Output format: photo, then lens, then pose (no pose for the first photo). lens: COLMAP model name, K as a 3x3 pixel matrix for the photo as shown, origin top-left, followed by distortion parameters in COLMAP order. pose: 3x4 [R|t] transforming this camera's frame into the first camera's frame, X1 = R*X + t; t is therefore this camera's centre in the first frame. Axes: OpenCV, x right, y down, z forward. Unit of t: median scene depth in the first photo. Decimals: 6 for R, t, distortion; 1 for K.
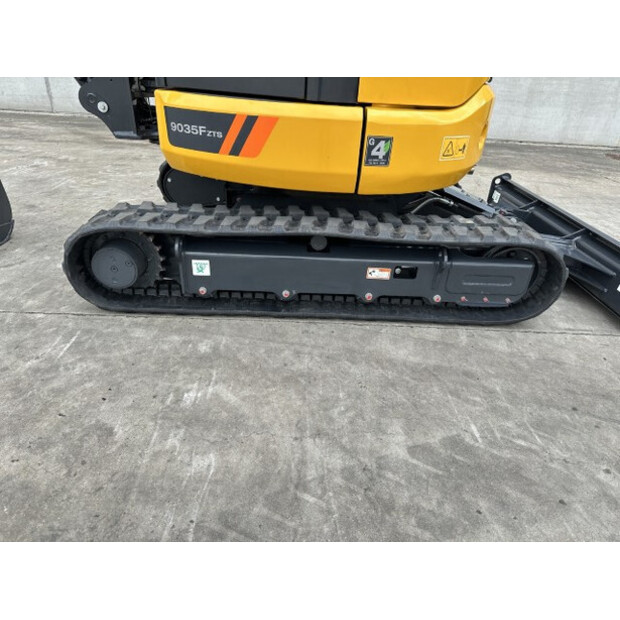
lens RADIAL K [[433.0, 0, 309.0], [0, 433.0, 311.9], [0, 0, 1]] dist [0.052823, -0.066461]
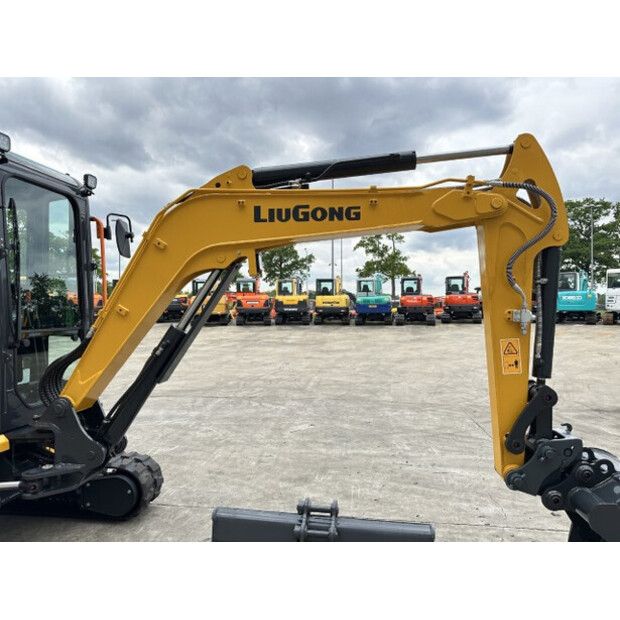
lens RADIAL K [[433.0, 0, 309.0], [0, 433.0, 311.9], [0, 0, 1]] dist [0.052823, -0.066461]
pose [[-0.988012, -0.056307, 0.143739, -1.477405], [0.022923, 0.867275, 0.497301, -1.731007], [-0.152663, 0.494634, -0.855588, 2.256076]]
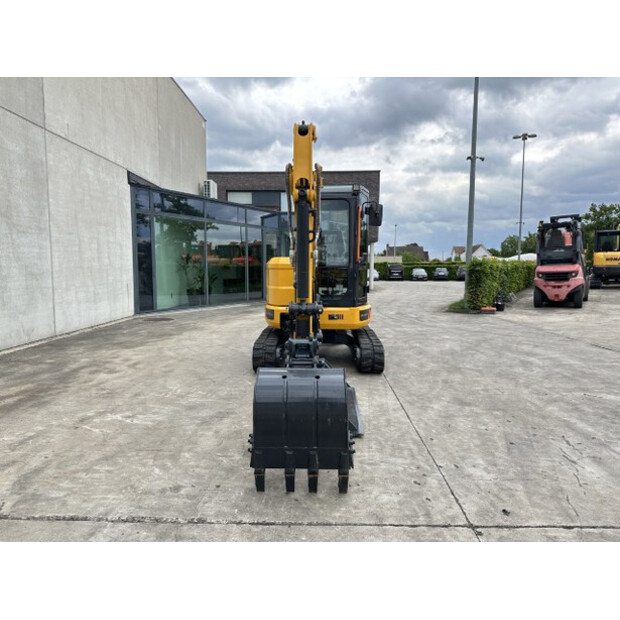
lens RADIAL K [[433.0, 0, 309.0], [0, 433.0, 311.9], [0, 0, 1]] dist [0.052823, -0.066461]
pose [[0.052253, -0.159621, 0.985795, -3.721914], [0.490248, 0.864104, 0.113931, -1.050694], [-0.870015, 0.477331, 0.123405, 0.951108]]
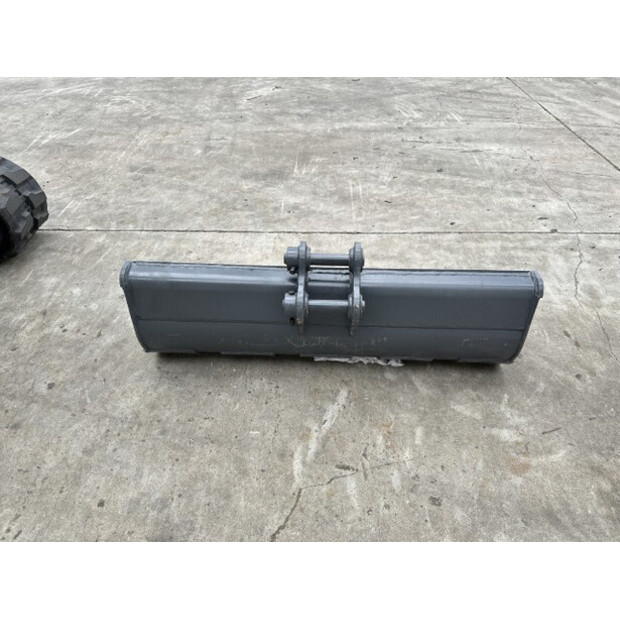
lens RADIAL K [[440.1, 0, 309.1], [0, 440.1, 295.5], [0, 0, 1]] dist [0.046662, -0.069914]
pose [[-0.998084, -0.061622, 0.005542, -1.318497], [-0.016072, 0.344732, 0.938564, -1.146707], [-0.059747, 0.936676, -0.345062, 1.667407]]
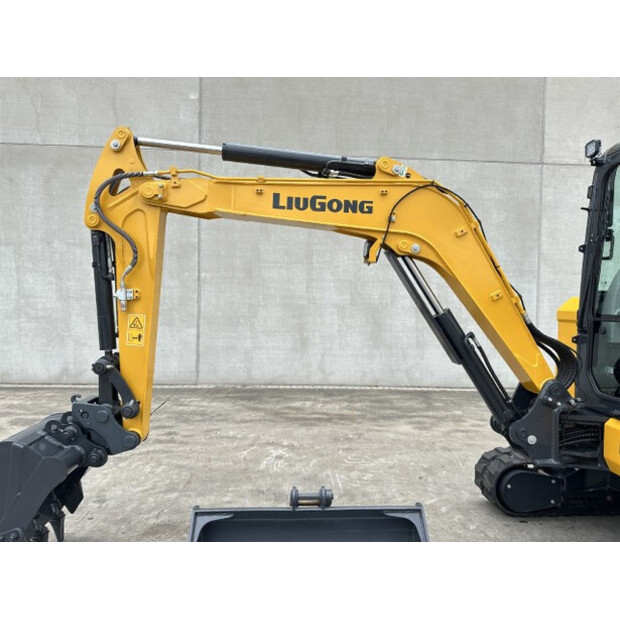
lens RADIAL K [[430.6, 0, 309.7], [0, 430.6, 316.7], [0, 0, 1]] dist [0.047159, -0.001010]
pose [[0.999024, -0.038878, 0.020982, -1.345687], [0.044172, 0.886947, -0.459754, -0.341070], [-0.000735, 0.460232, 0.887798, -0.119263]]
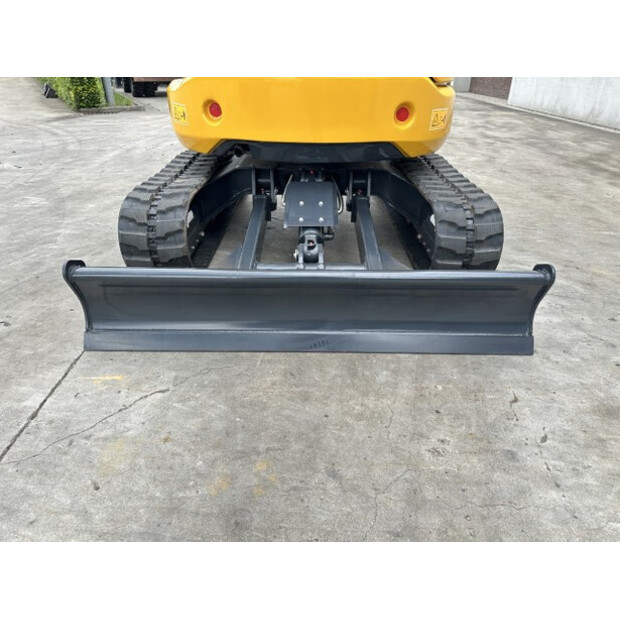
lens RADIAL K [[437.6, 0, 312.2], [0, 437.6, 302.4], [0, 0, 1]] dist [0.065735, -0.068806]
pose [[-0.030438, 0.423529, -0.905371, 1.719307], [-0.498925, 0.778441, 0.380925, -0.640701], [0.866111, 0.463307, 0.187615, 1.368807]]
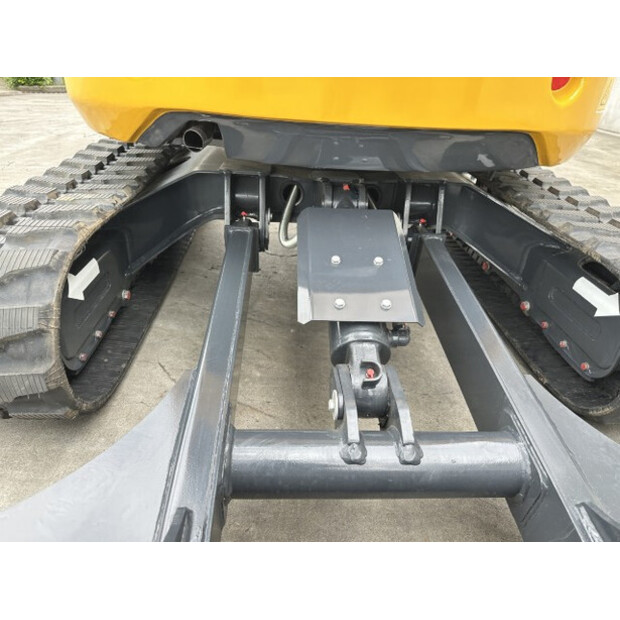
lens RADIAL K [[450.7, 0, 311.9], [0, 450.7, 297.8], [0, 0, 1]] dist [0.001884, -0.003946]
pose [[0.020487, 0.416845, -0.908747, 1.047452], [-0.537092, 0.771234, 0.341660, -0.518108], [0.843275, 0.481081, 0.239684, 1.310575]]
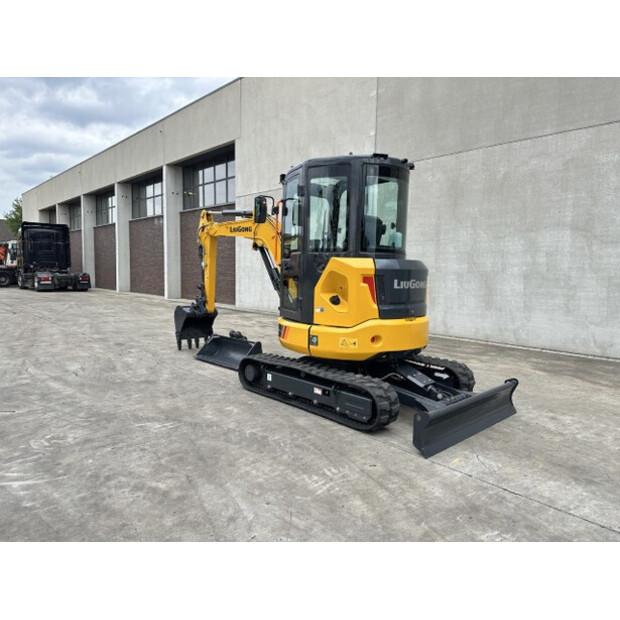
lens RADIAL K [[433.0, 0, 309.0], [0, 433.0, 311.9], [0, 0, 1]] dist [0.052823, -0.066461]
pose [[0.666432, 0.025359, -0.745134, 1.968097], [-0.349020, 0.893761, -0.281738, 0.211973], [0.658827, 0.447826, 0.604482, -0.635717]]
